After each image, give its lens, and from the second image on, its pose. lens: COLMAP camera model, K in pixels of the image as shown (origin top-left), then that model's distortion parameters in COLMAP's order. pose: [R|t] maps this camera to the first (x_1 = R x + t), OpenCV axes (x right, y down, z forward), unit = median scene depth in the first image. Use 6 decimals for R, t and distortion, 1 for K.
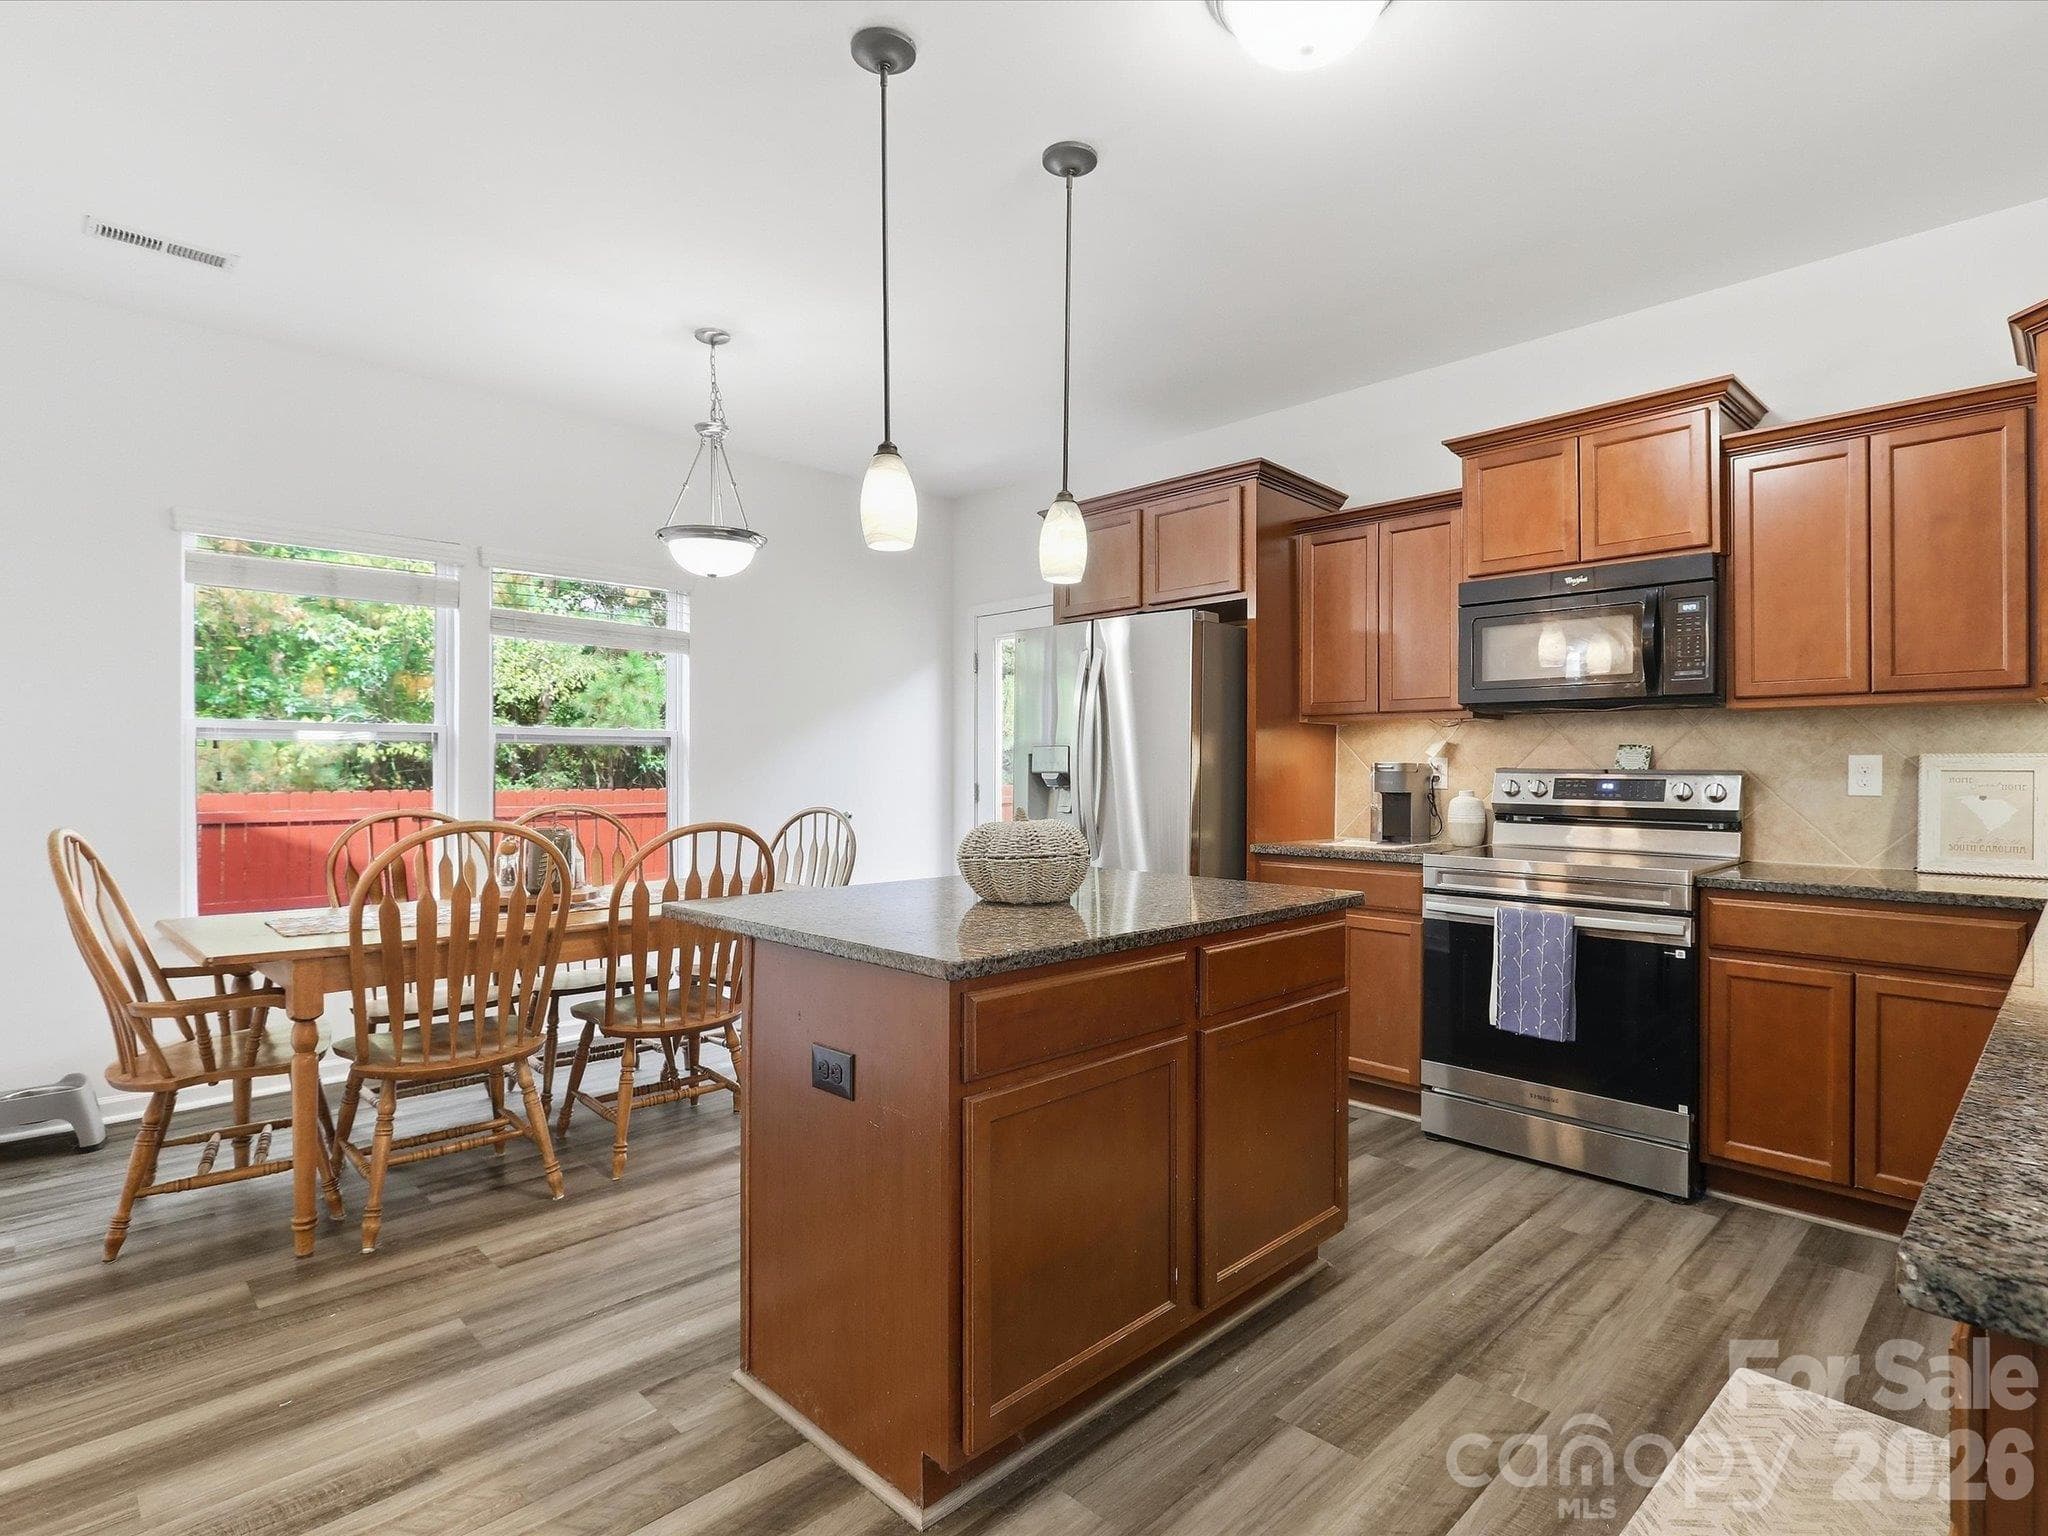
lens RADIAL K [[1047.5, 0, 1032.5], [0, 1047.5, 767.1], [0, 0, 1]] dist [-0.008483, 0.000488]
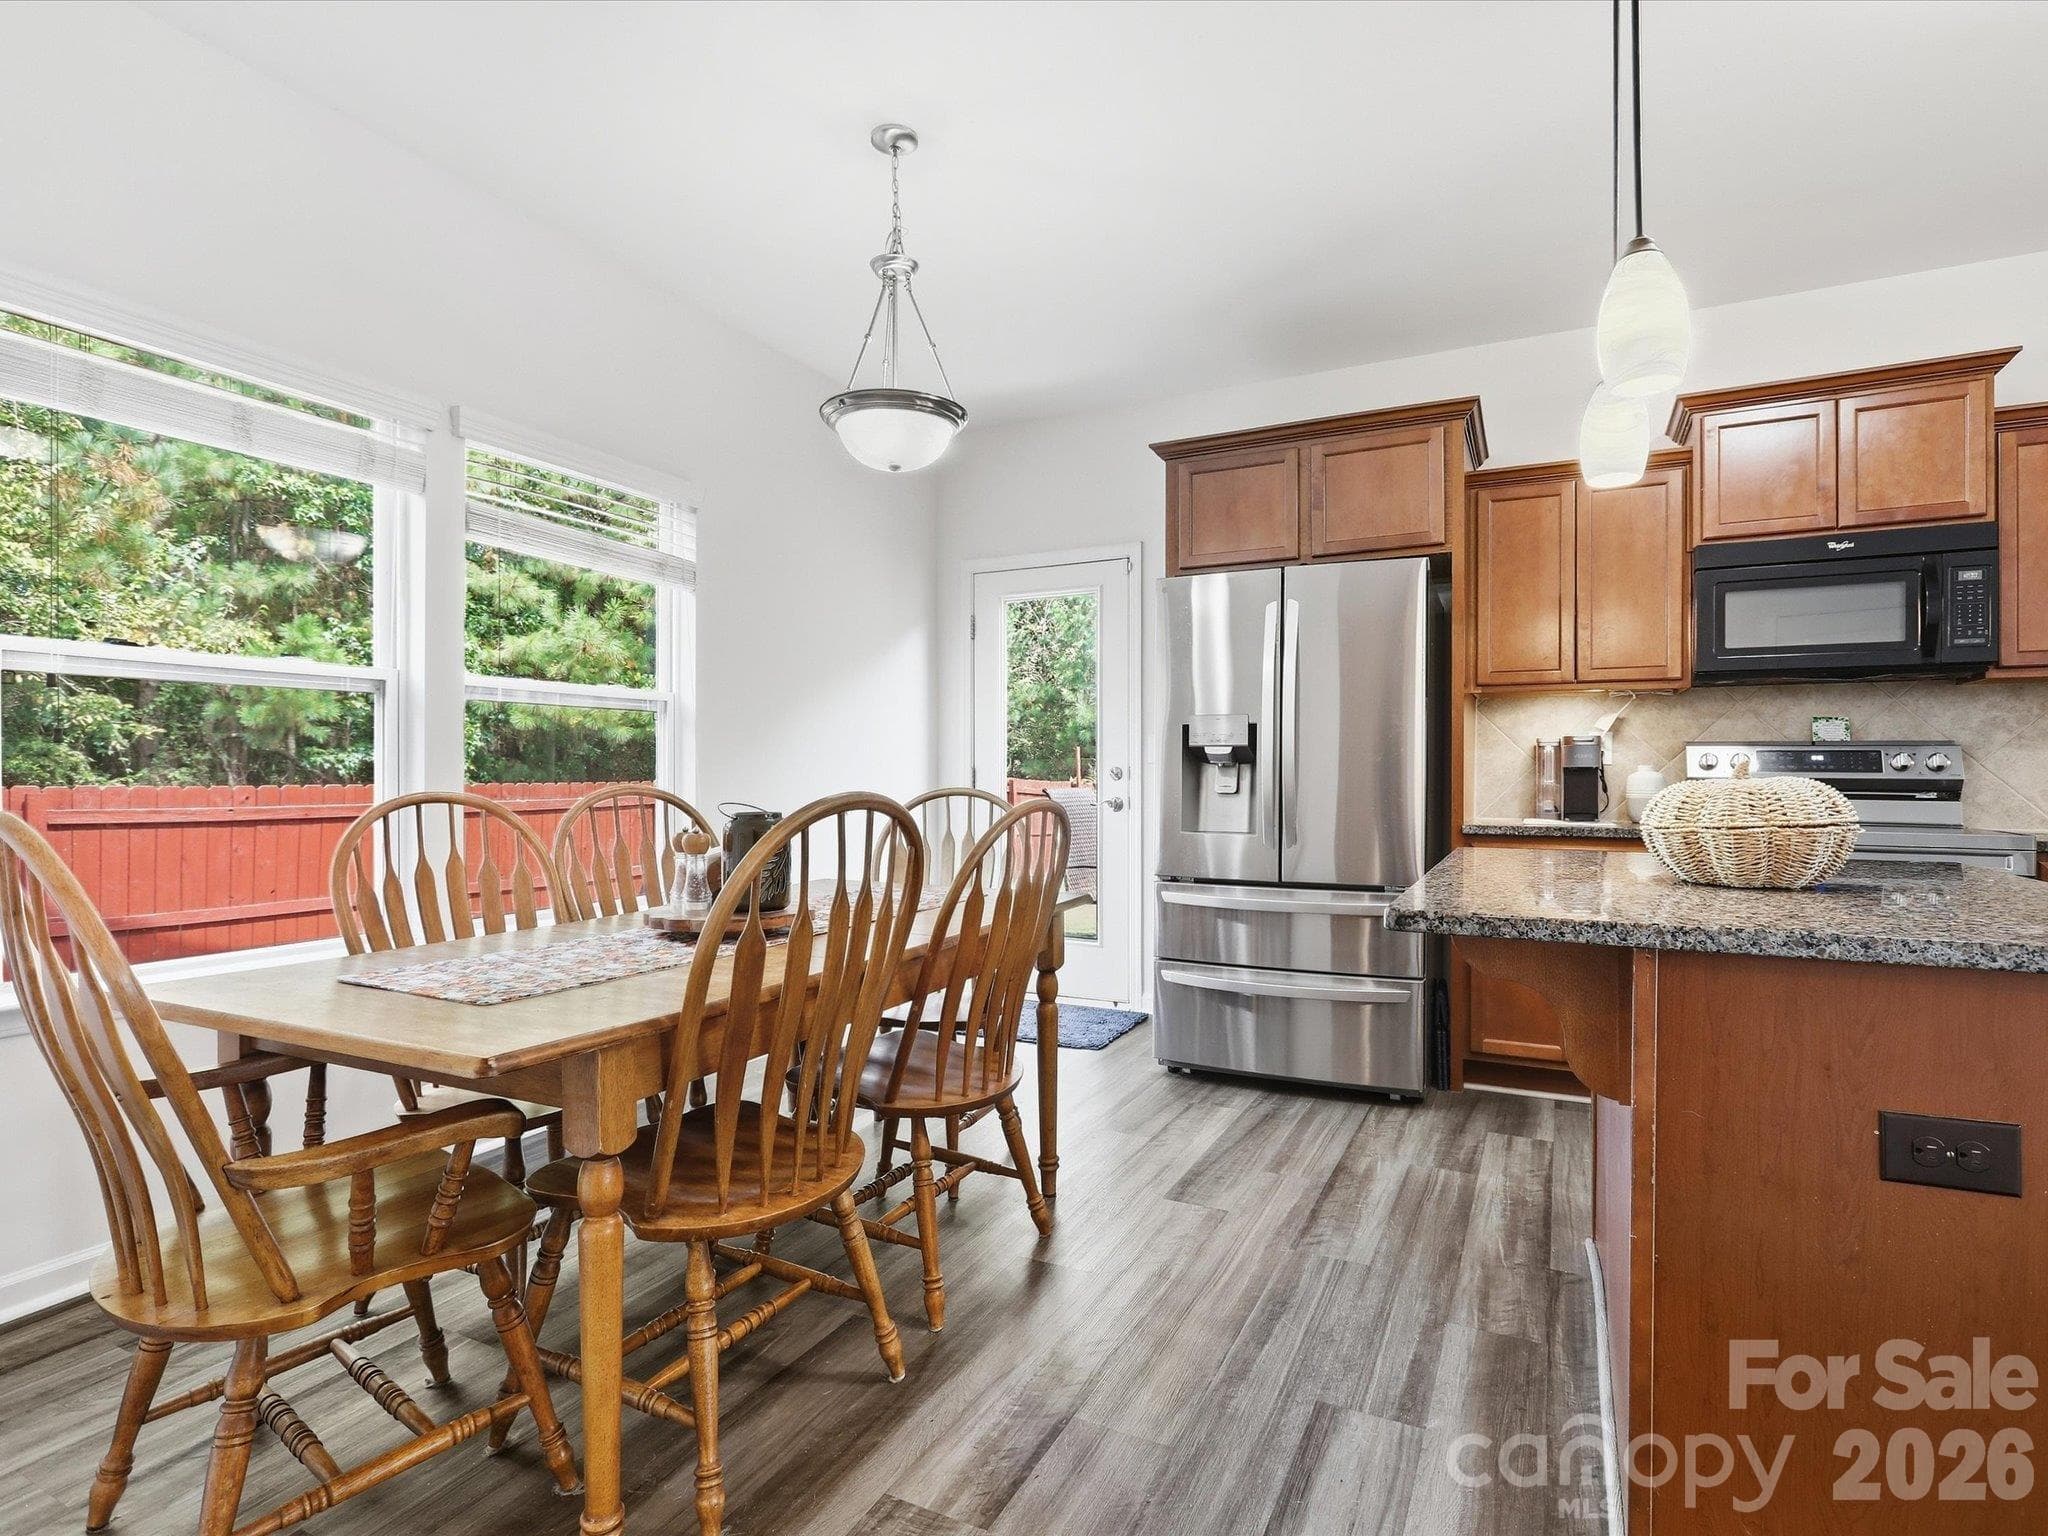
lens RADIAL K [[1040.2, 0, 1021.3], [0, 1040.2, 775.2], [0, 0, 1]] dist [-0.011442, 0.001021]
pose [[0.948284, -0.002096, 0.317417, -0.537330], [0.000111, 0.999980, 0.006273, 0.031708], [-0.317423, -0.005913, 0.948265, 0.339184]]
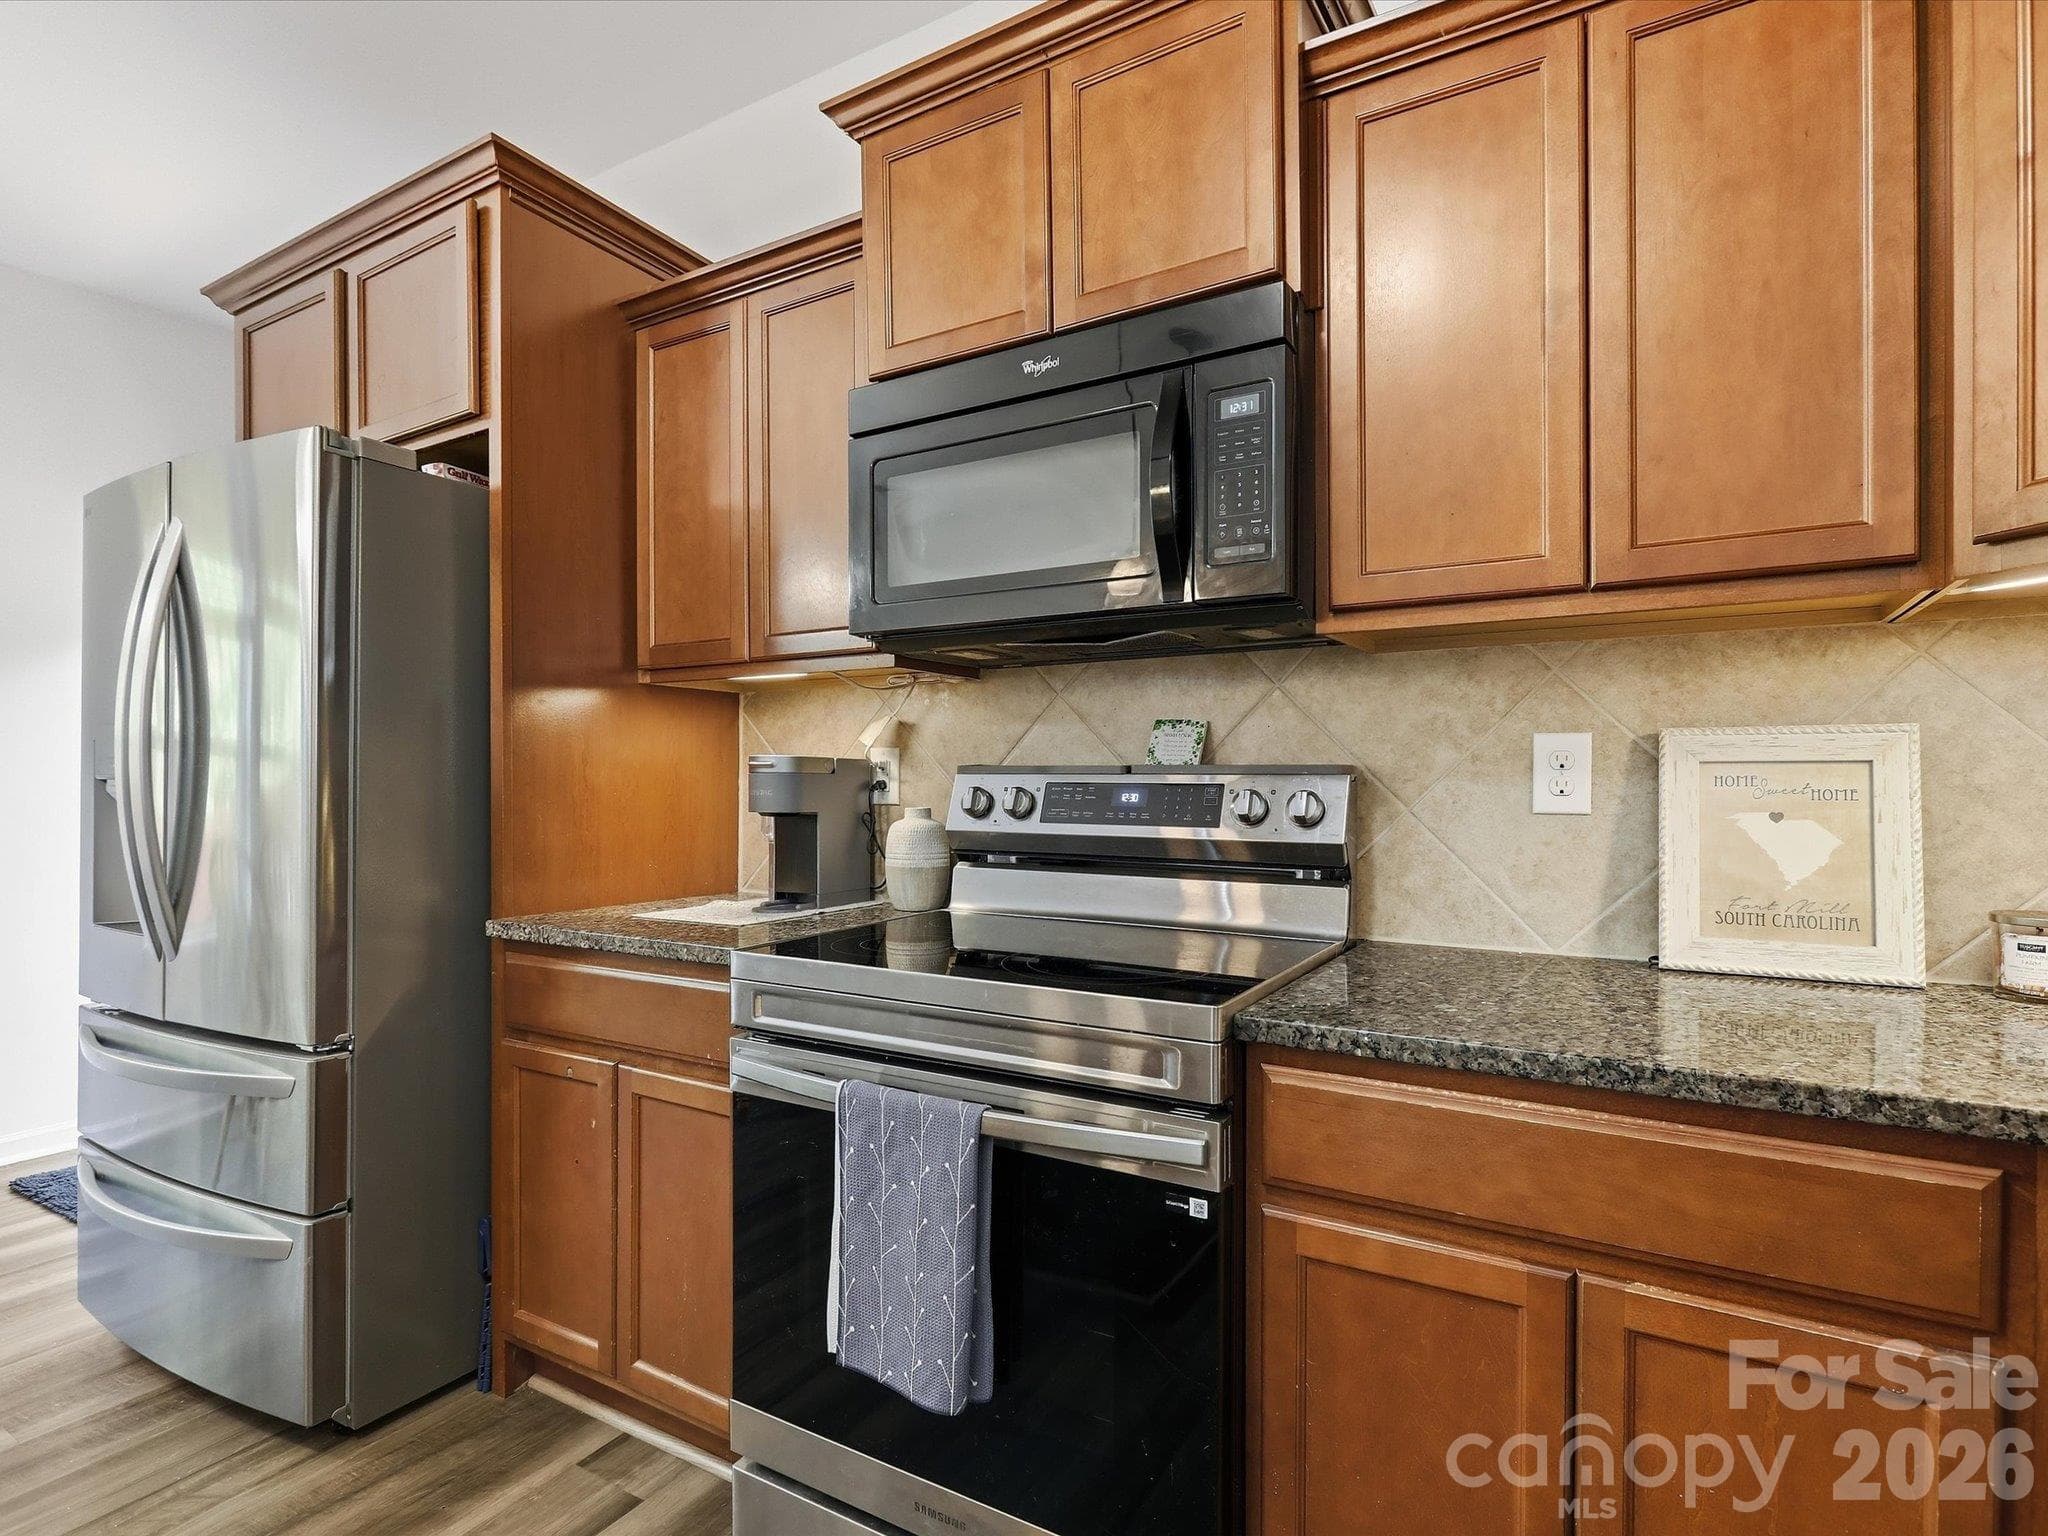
lens RADIAL K [[1041.0, 0, 1029.3], [0, 1041.0, 792.8], [0, 0, 1]] dist [-0.014143, 0.000469]
pose [[0.967288, -0.007763, 0.253561, 0.410891], [0.004198, 0.999885, 0.014599, 0.008903], [-0.253645, -0.013057, 0.967209, 0.565049]]
